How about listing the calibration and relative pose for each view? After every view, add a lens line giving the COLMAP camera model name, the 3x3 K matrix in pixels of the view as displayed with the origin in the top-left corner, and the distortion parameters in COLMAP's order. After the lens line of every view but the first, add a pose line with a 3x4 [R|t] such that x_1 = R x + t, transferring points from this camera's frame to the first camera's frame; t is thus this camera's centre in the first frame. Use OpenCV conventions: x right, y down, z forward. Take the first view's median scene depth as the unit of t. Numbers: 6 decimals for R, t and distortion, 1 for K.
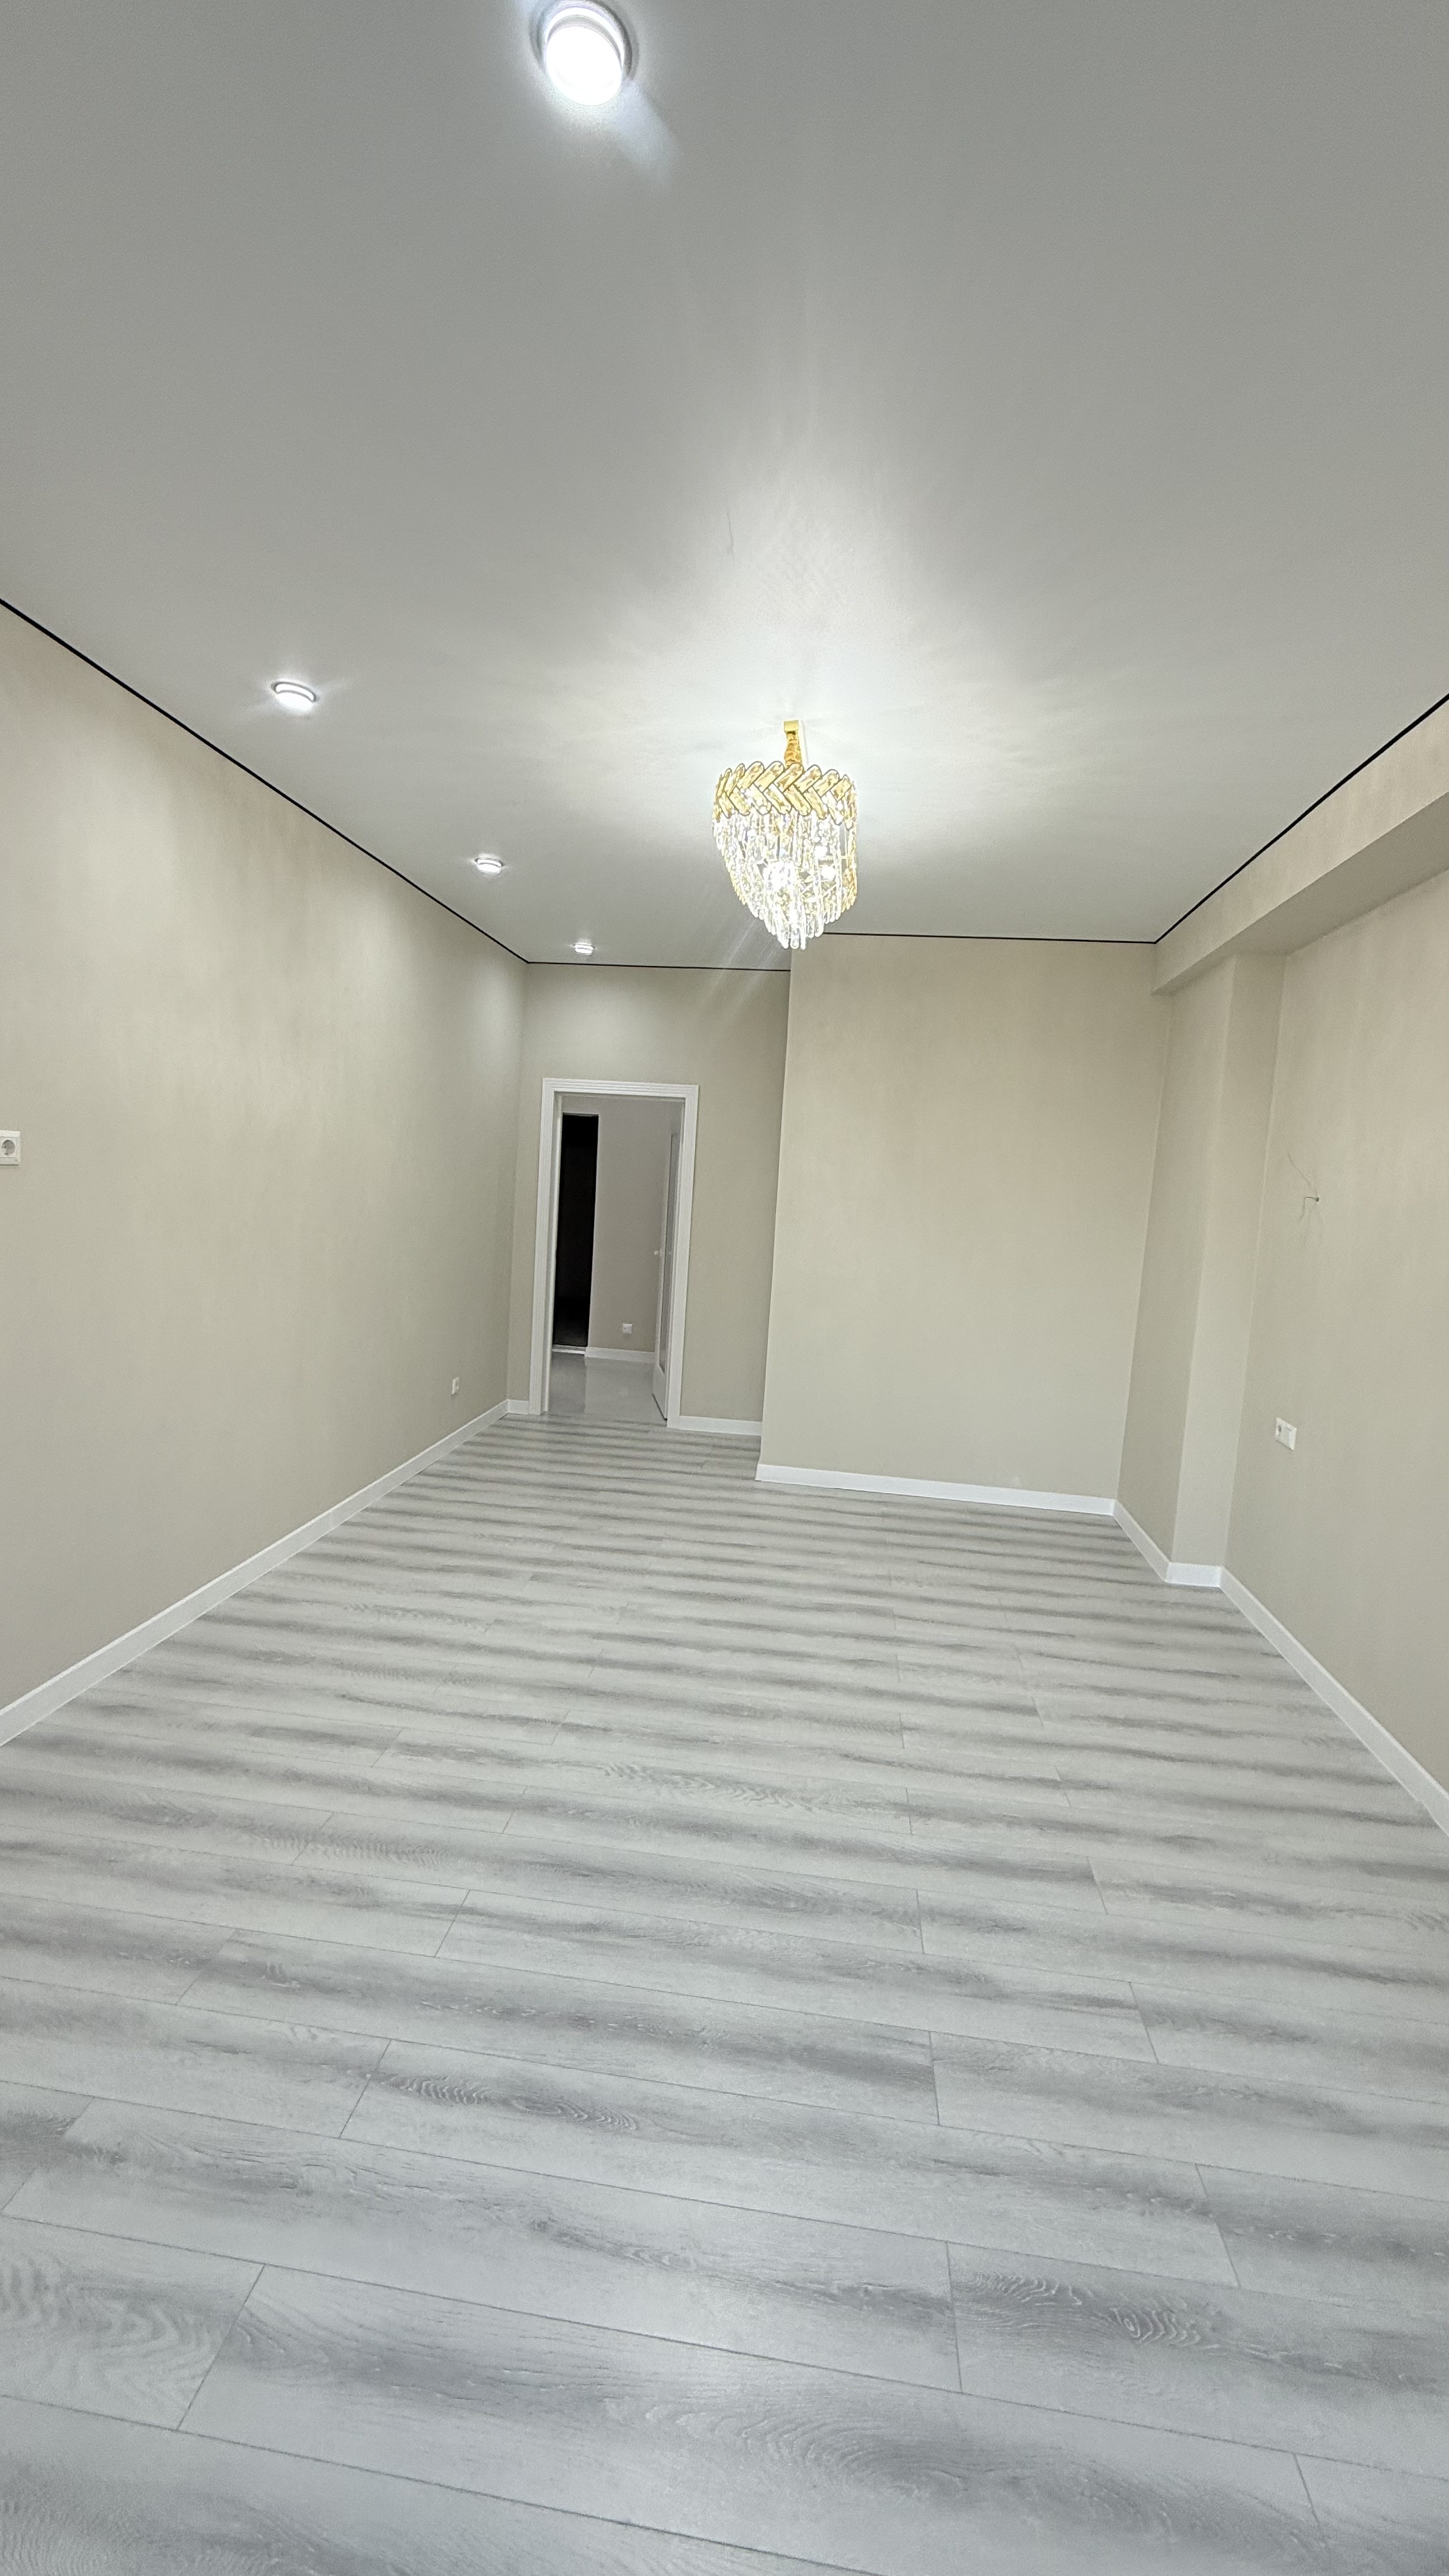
lens RADIAL K [[1051.0, 0, 725.6], [0, 1051.0, 1290.6], [0, 0, 1]] dist [0.000033, 0.000035]
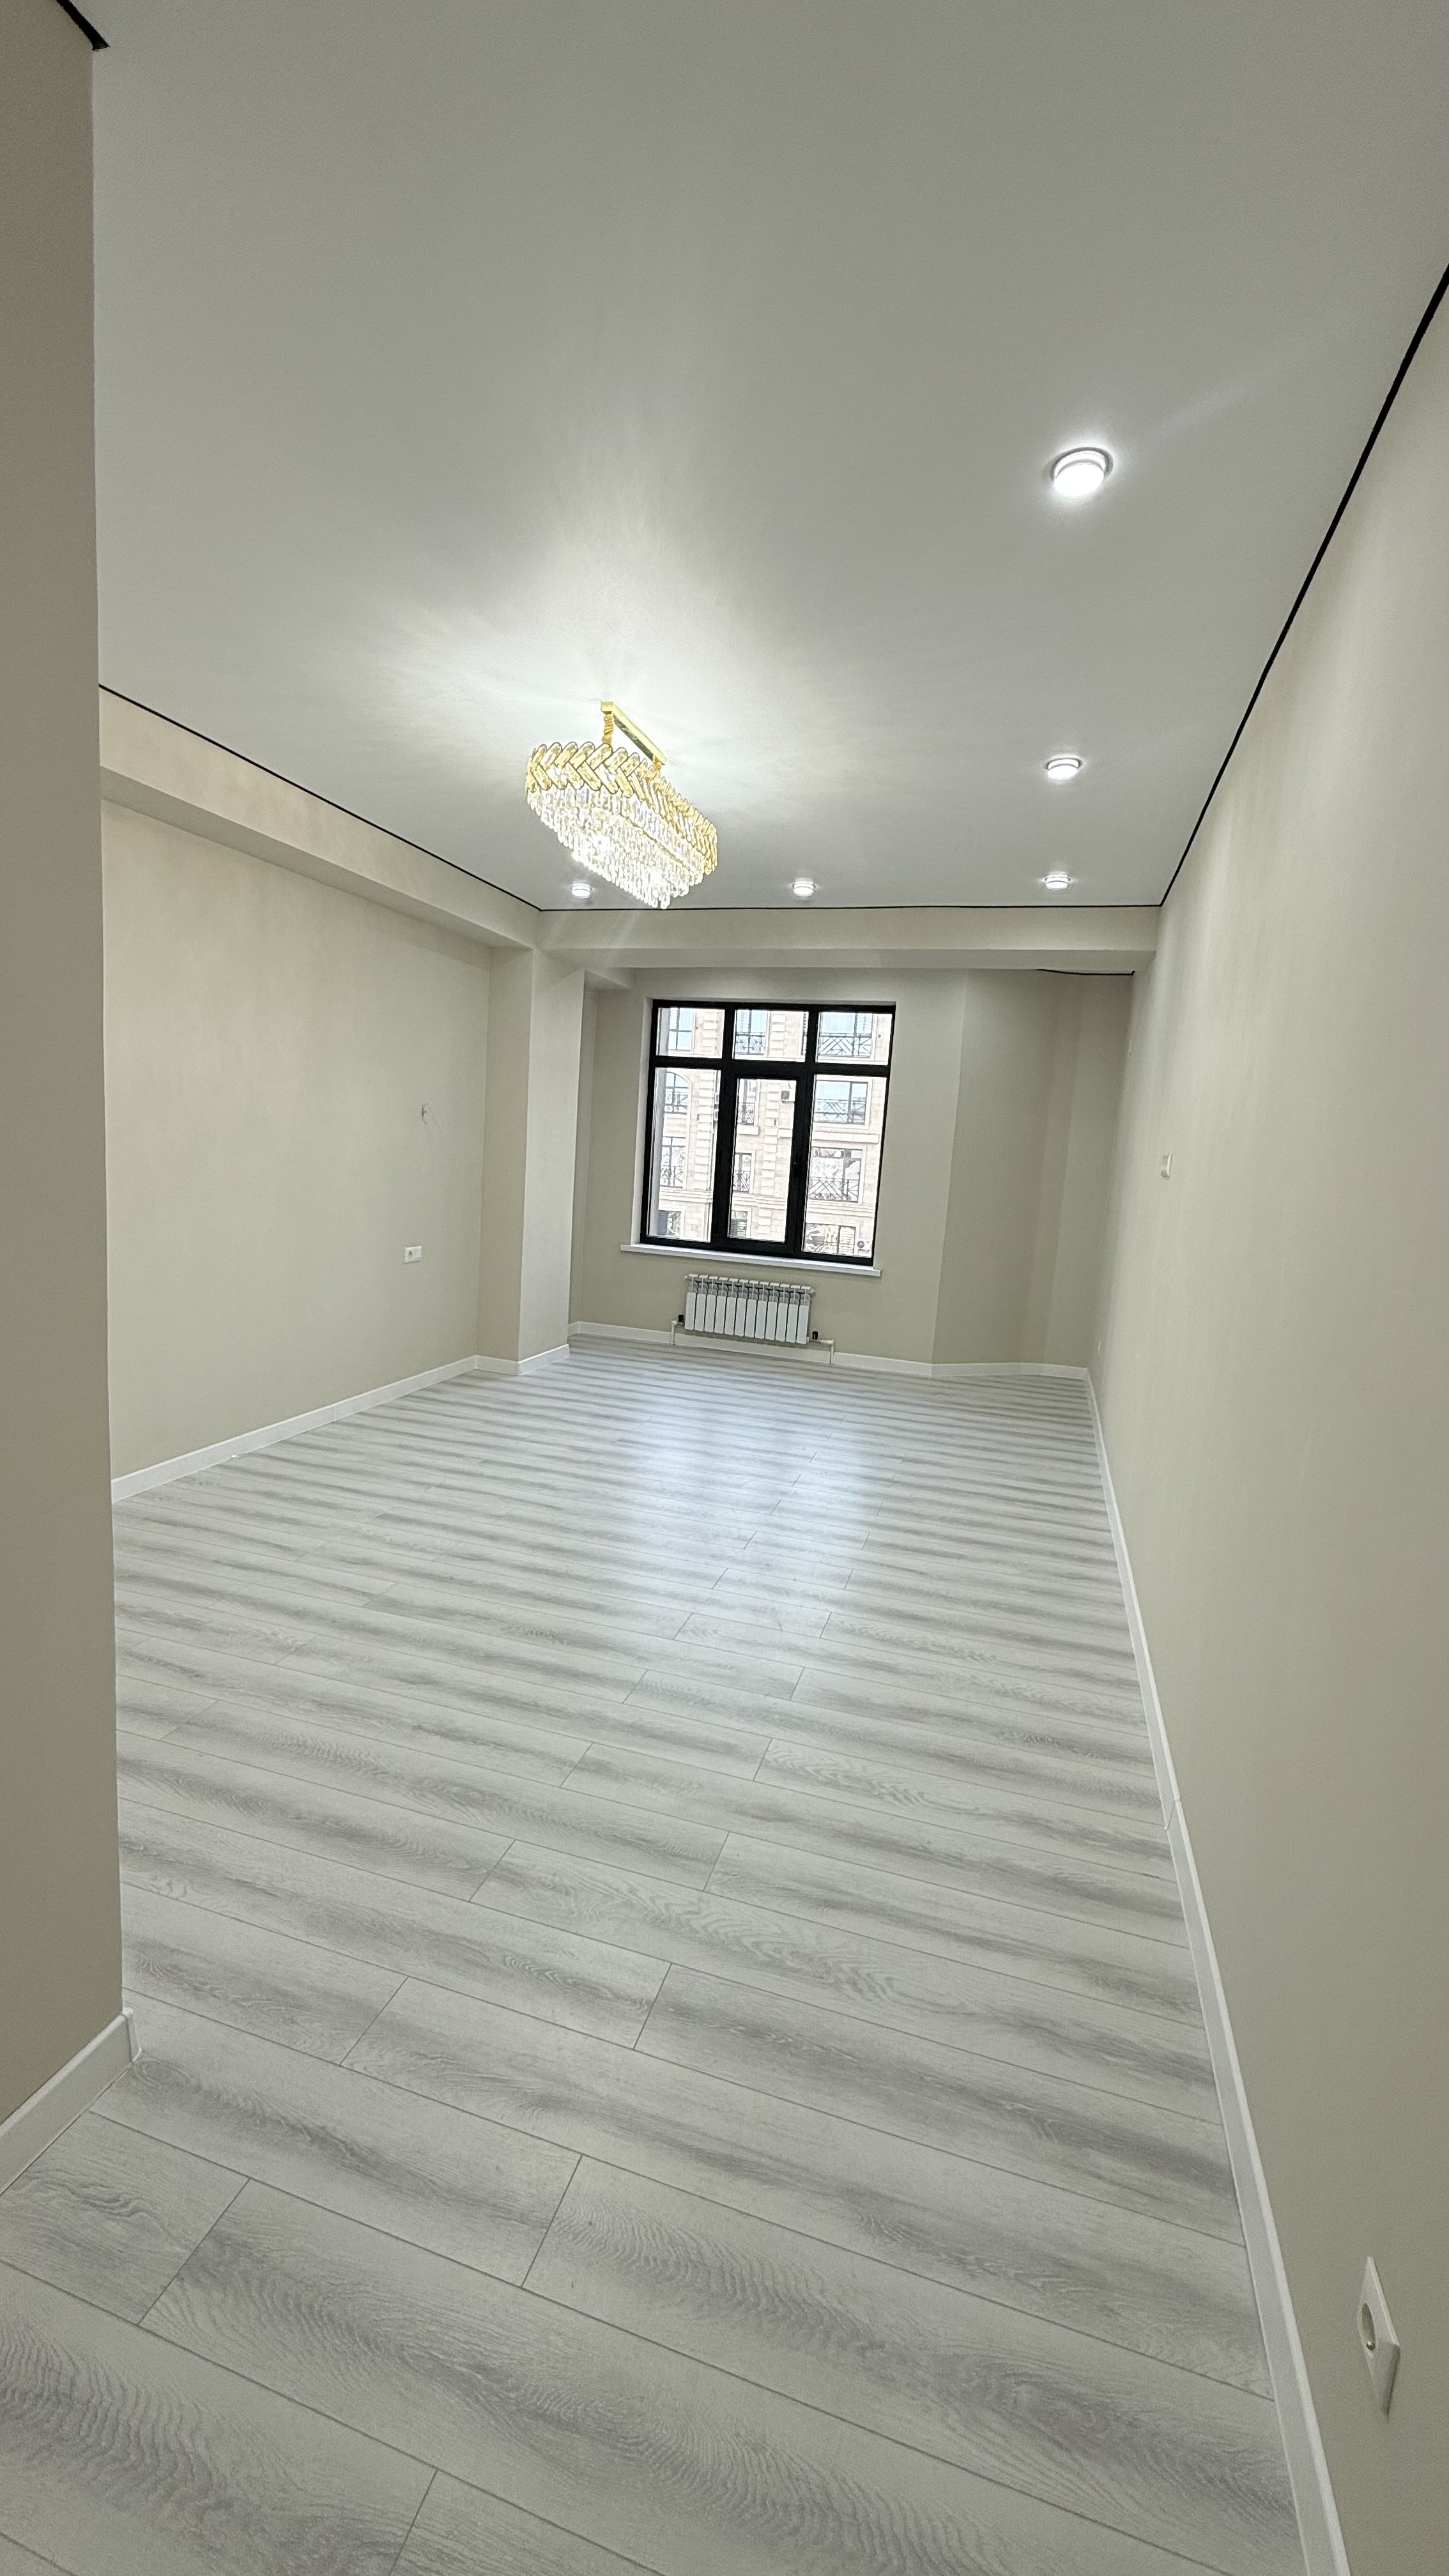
lens RADIAL K [[1051.0, 0, 722.3], [0, 1051.0, 1286.6], [0, 0, 1]] dist [0.000033, 0.000035]
pose [[-0.978566, -0.140633, 0.150437, -0.242505], [-0.101315, 0.964759, 0.242850, -0.201224], [-0.179288, 0.222403, -0.958328, 1.936806]]
